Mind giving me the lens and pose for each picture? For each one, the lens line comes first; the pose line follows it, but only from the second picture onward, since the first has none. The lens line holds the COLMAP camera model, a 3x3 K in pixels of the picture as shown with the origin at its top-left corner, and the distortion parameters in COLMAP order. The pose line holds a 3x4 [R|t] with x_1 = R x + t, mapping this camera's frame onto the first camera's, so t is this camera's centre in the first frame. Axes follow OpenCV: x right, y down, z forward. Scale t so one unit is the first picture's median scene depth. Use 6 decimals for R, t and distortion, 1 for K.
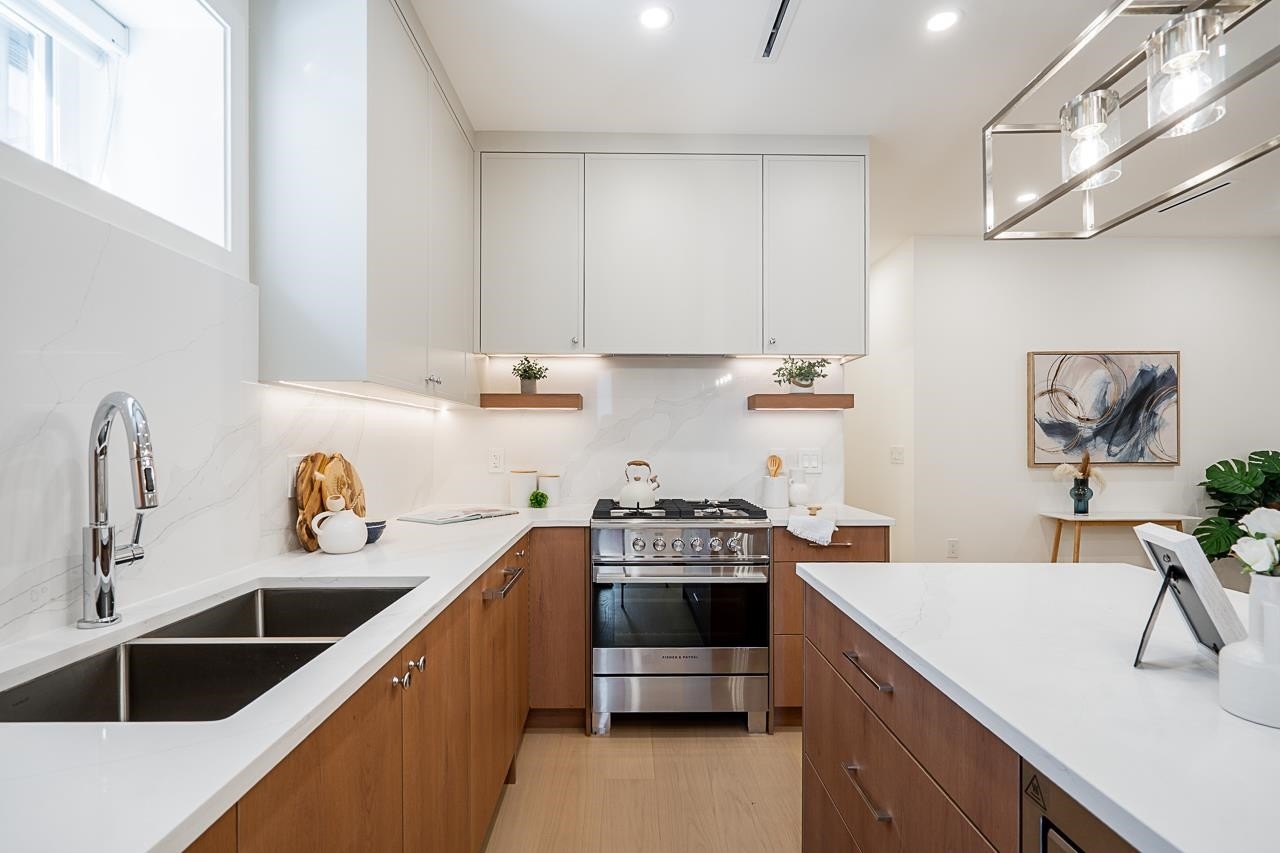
lens RADIAL K [[592.6, 0, 634.6], [0, 592.6, 442.1], [0, 0, 1]] dist [-0.002138, 0.000598]
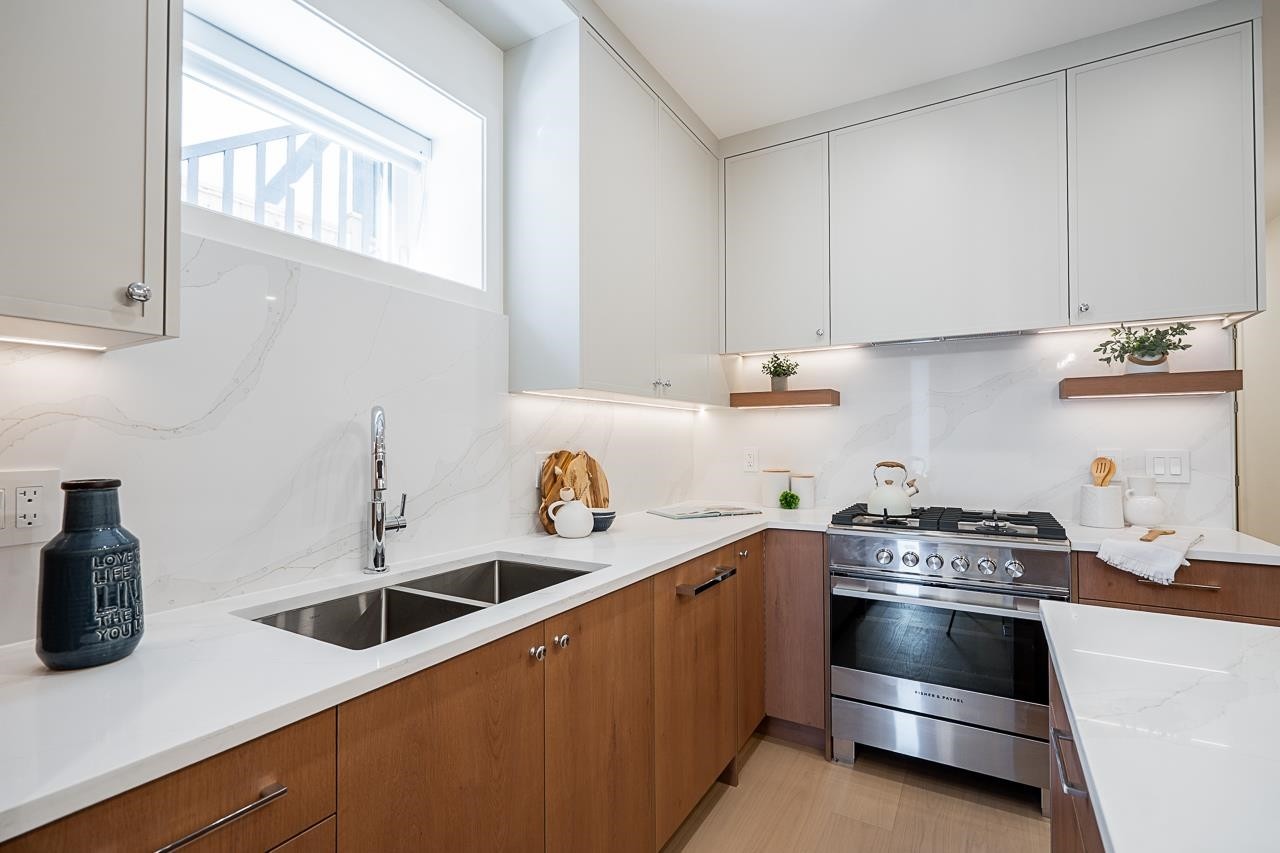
lens RADIAL K [[592.5, 0, 628.9], [0, 592.5, 430.6], [0, 0, 1]] dist [-0.001544, 0.000326]
pose [[0.849357, -0.011506, -0.527693, 0.126590], [0.002572, 0.999841, -0.017661, -0.000418], [0.527812, 0.013644, 0.849252, 0.042819]]
